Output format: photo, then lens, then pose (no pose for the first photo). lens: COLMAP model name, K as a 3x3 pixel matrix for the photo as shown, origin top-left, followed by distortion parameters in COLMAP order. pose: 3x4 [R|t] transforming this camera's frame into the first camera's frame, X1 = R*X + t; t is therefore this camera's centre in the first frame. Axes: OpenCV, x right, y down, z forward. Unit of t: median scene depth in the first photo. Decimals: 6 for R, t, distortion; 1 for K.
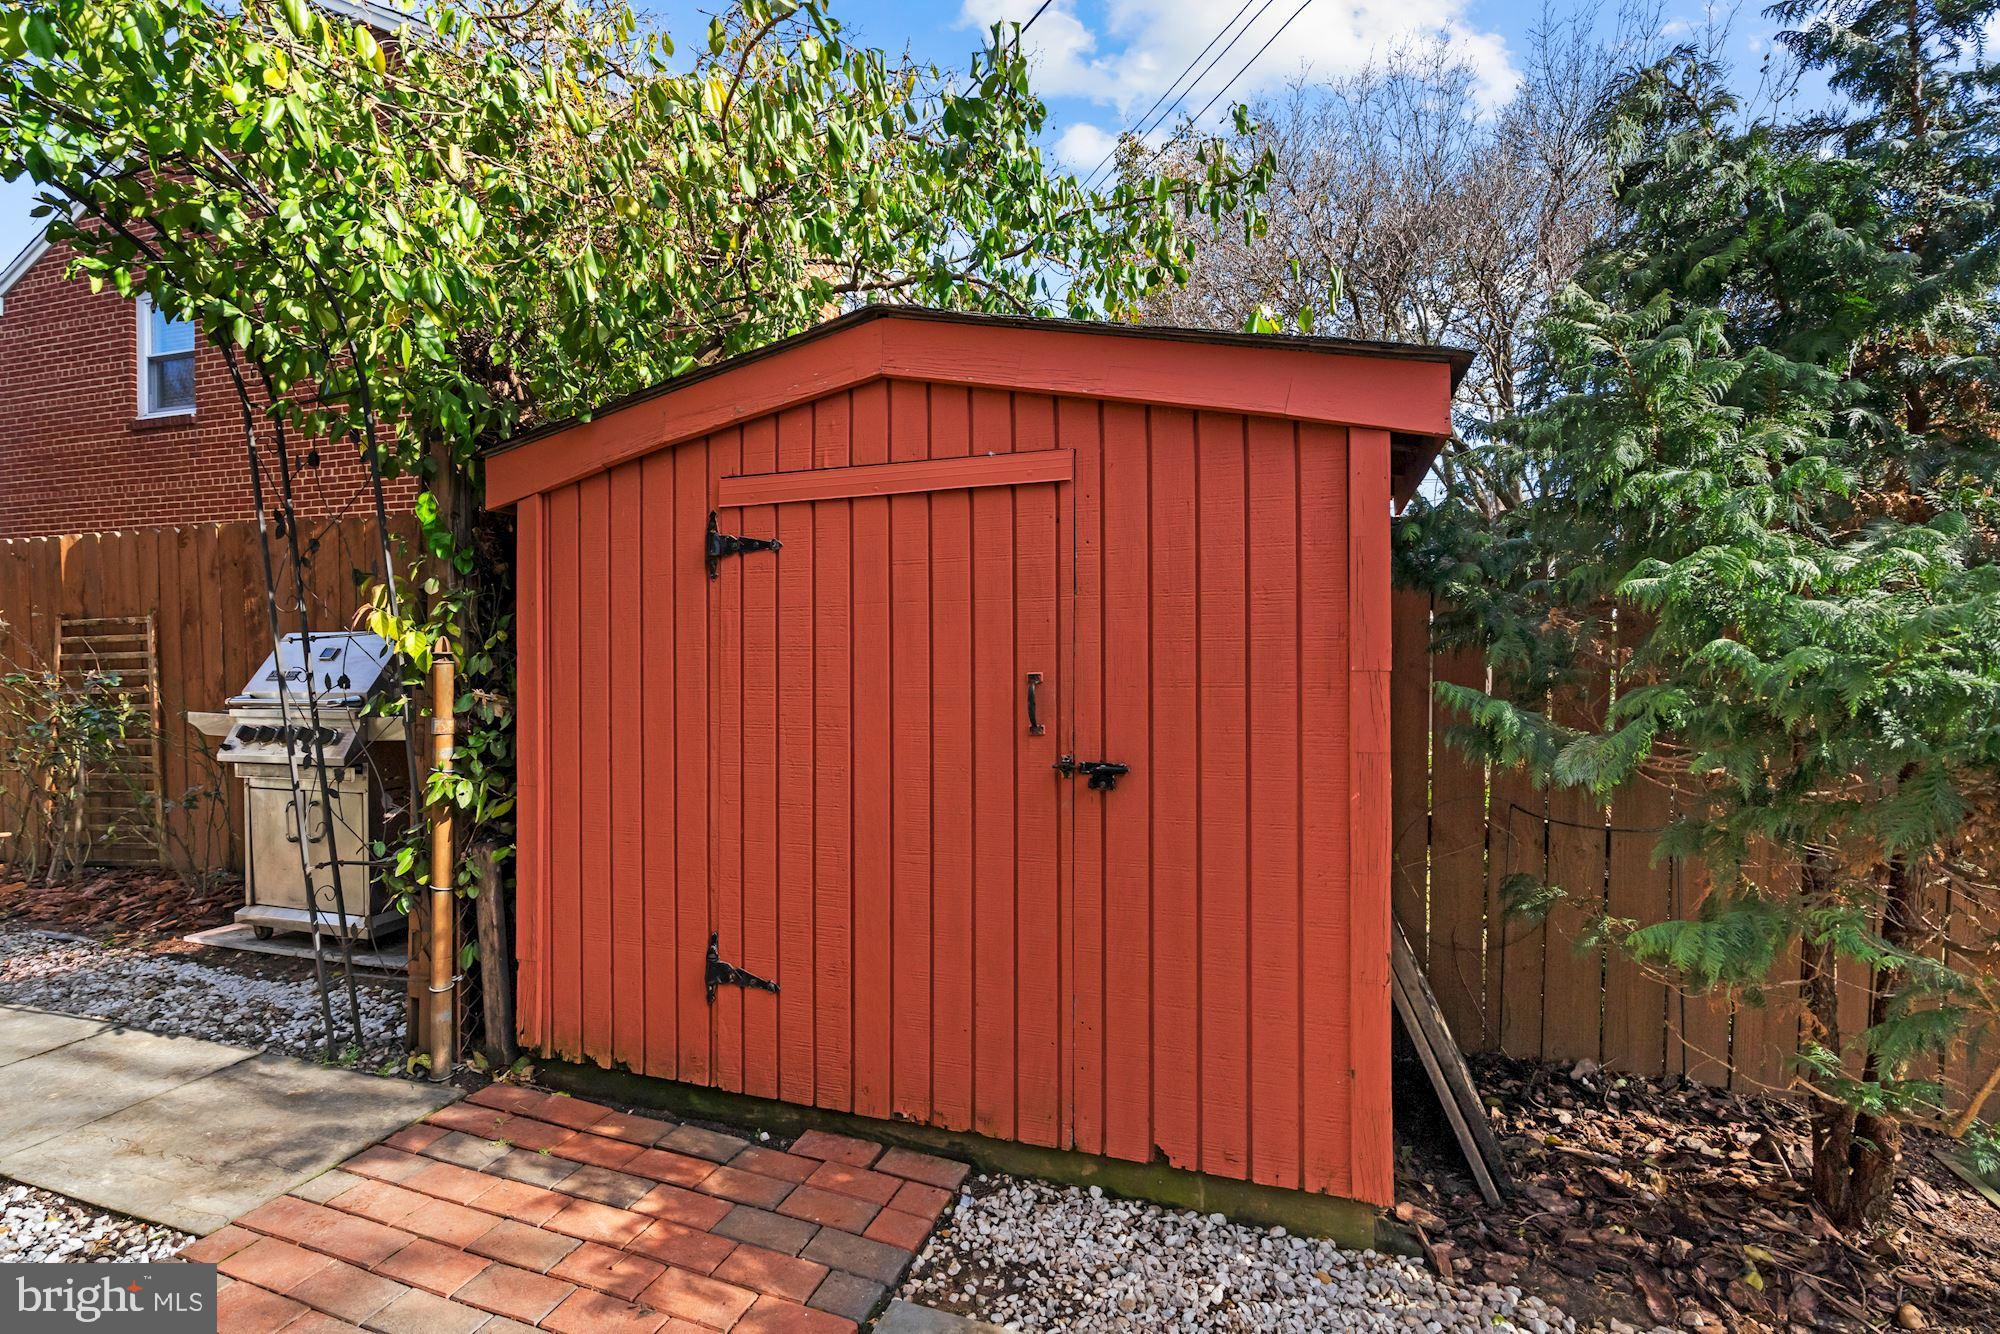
lens RADIAL K [[926.3, 0, 1000.2], [0, 926.3, 665.9], [0, 0, 1]] dist [-0.001256, 0.002521]
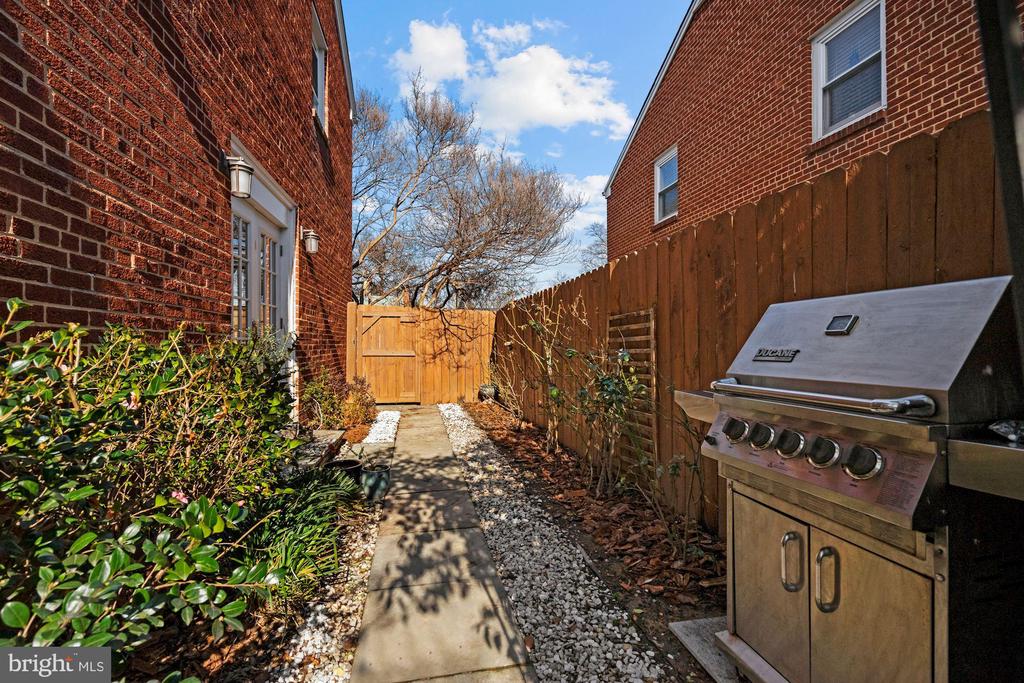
lens RADIAL K [[474.3, 0, 510.3], [0, 474.3, 345.4], [0, 0, 1]] dist [-0.001256, 0.002521]
pose [[0.498581, 0.002647, -0.866839, -0.483474], [-0.012844, 0.999908, -0.004335, 0.005068], [0.866748, 0.013295, 0.498570, 0.547828]]
